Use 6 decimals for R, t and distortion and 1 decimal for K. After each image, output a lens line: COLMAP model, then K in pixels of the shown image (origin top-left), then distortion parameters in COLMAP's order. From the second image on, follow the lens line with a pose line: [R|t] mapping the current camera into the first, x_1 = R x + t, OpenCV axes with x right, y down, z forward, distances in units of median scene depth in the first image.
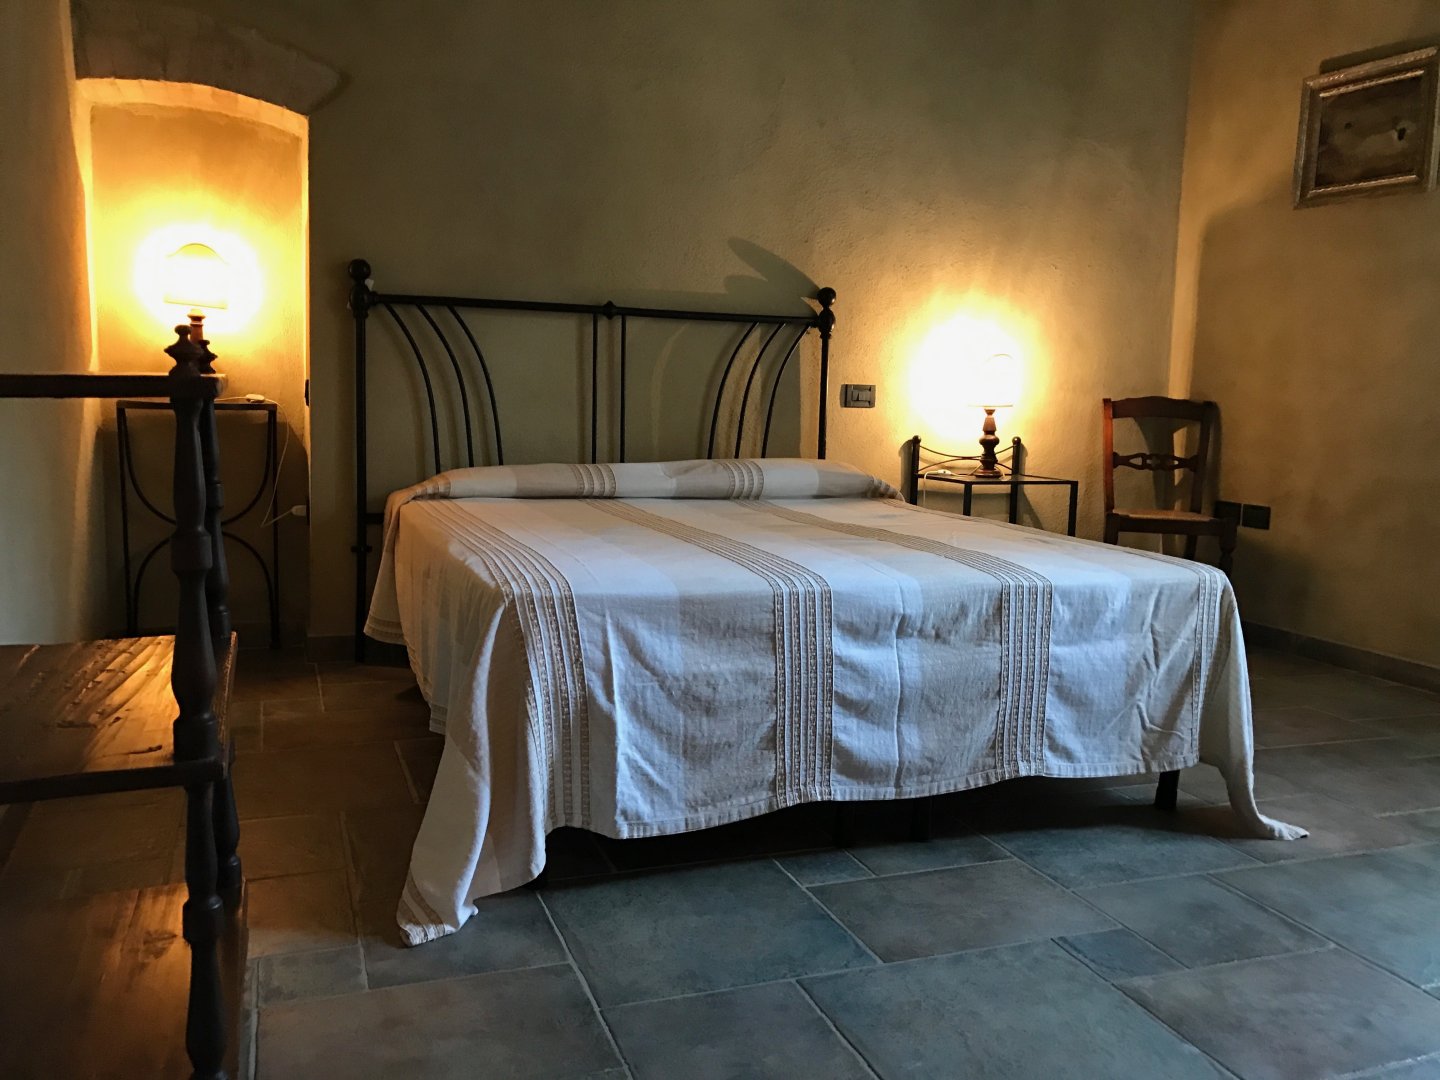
lens RADIAL K [[1199.7, 0, 717.5], [0, 1199.7, 538.6], [0, 0, 1]] dist [0.028425, -0.036431]
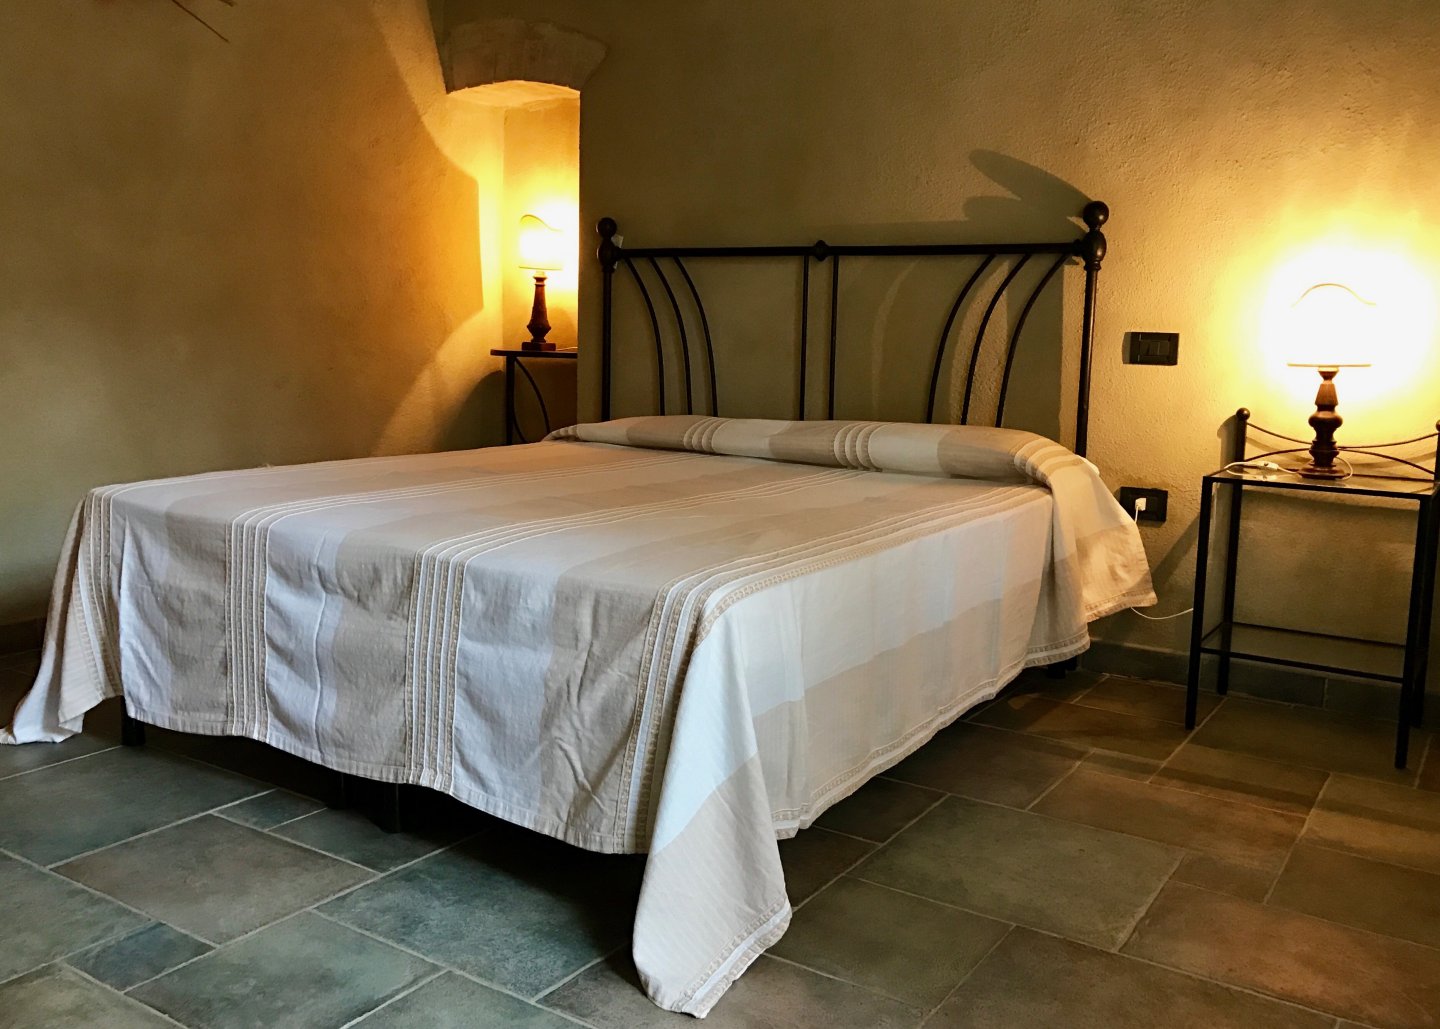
lens RADIAL K [[1276.1, 0, 713.7], [0, 1276.1, 520.0], [0, 0, 1]] dist [0.014058, -0.047923]
pose [[0.598667, 0.107484, -0.793754, 1.025598], [-0.108663, 0.992693, 0.052466, -0.051637], [0.793593, 0.054841, 0.605972, 0.597072]]
